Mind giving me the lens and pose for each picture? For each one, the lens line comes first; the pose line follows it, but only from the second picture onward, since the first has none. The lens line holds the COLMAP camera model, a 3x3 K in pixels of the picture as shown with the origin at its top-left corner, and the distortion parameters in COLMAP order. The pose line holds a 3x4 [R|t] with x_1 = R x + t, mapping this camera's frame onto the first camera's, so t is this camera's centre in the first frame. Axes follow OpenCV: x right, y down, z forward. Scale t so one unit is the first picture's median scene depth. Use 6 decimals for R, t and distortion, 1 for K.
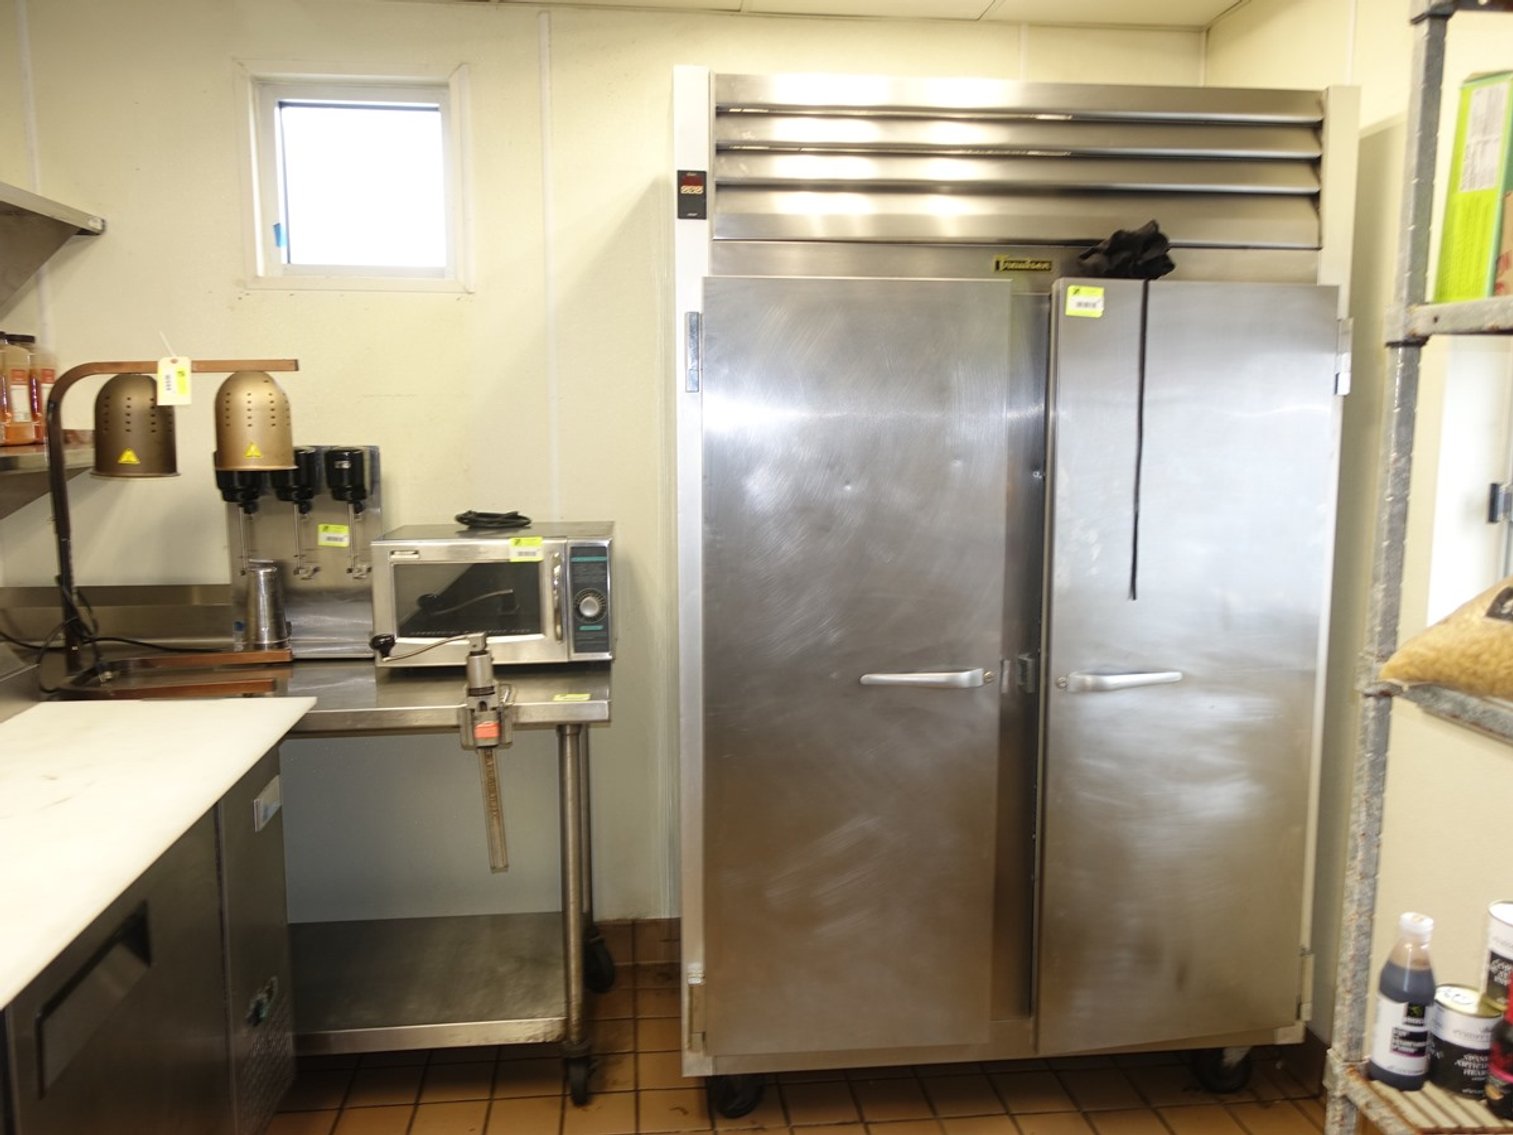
lens RADIAL K [[1177.9, 0, 756.5], [0, 1177.9, 567.5], [0, 0, 1]] dist [0.003573, 0.000209]
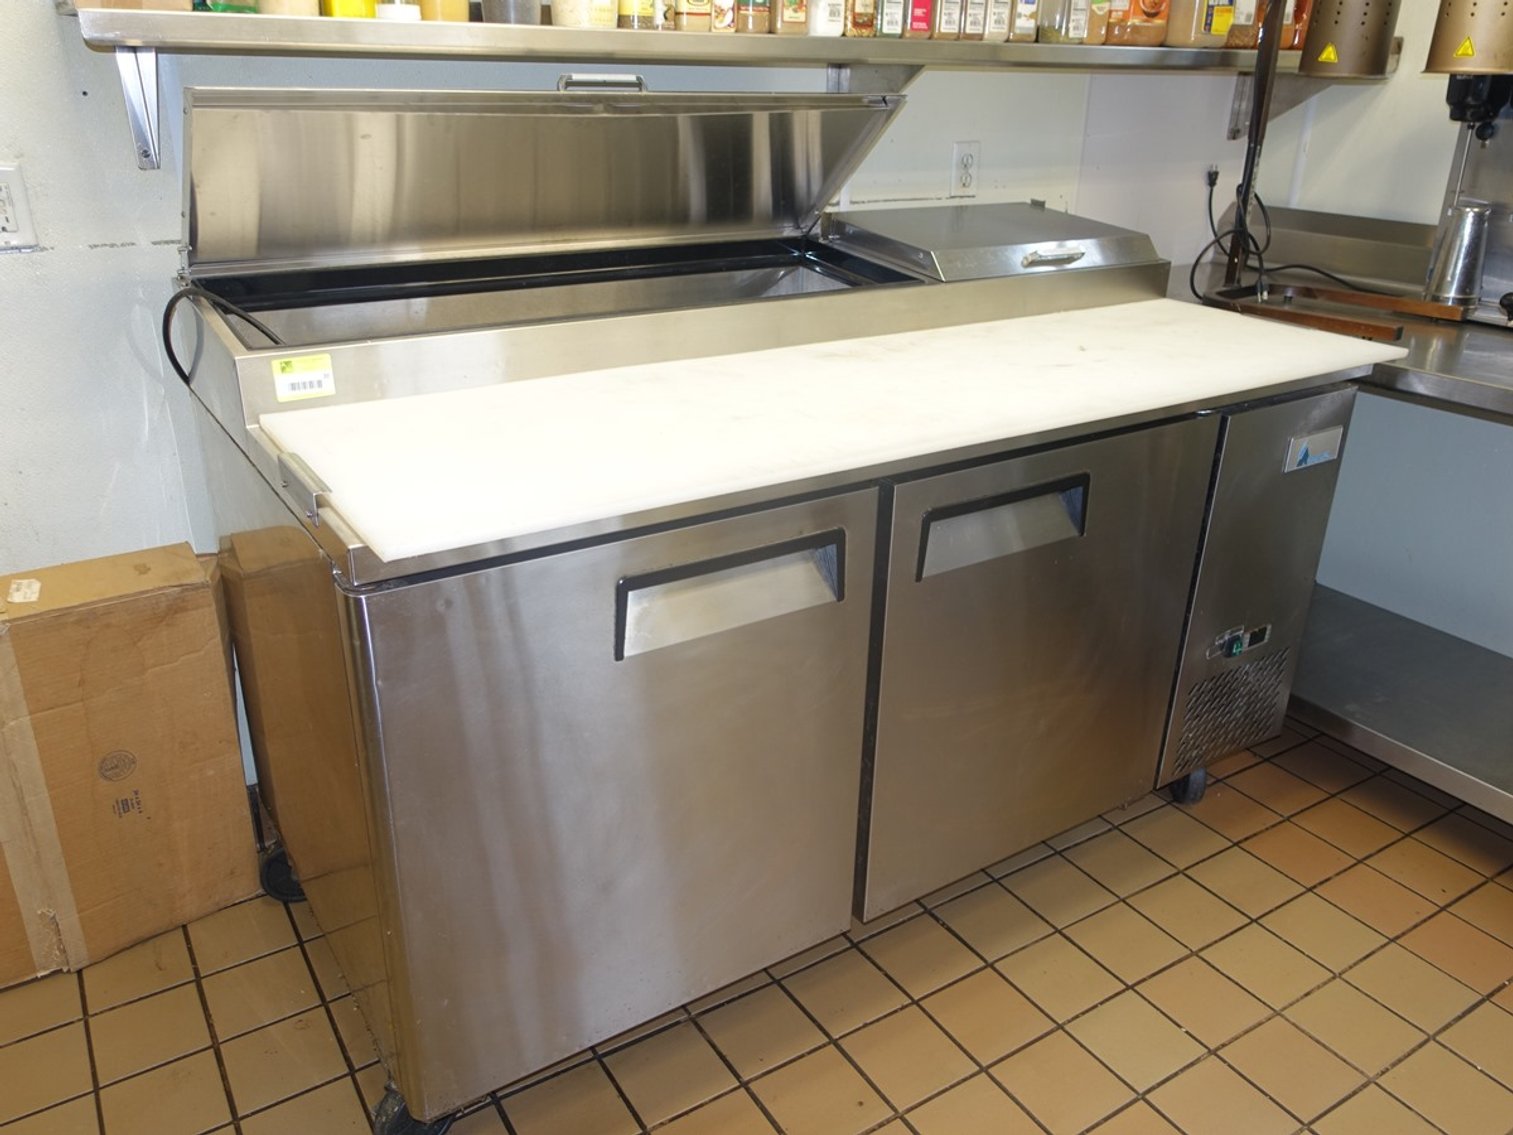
lens RADIAL K [[1177.9, 0, 756.5], [0, 1177.9, 567.5], [0, 0, 1]] dist [0.003573, 0.000209]
pose [[0.436881, 0.354312, -0.826800, 0.168196], [-0.126219, 0.934210, 0.333647, 0.027702], [0.890620, -0.041406, 0.452860, 0.160714]]
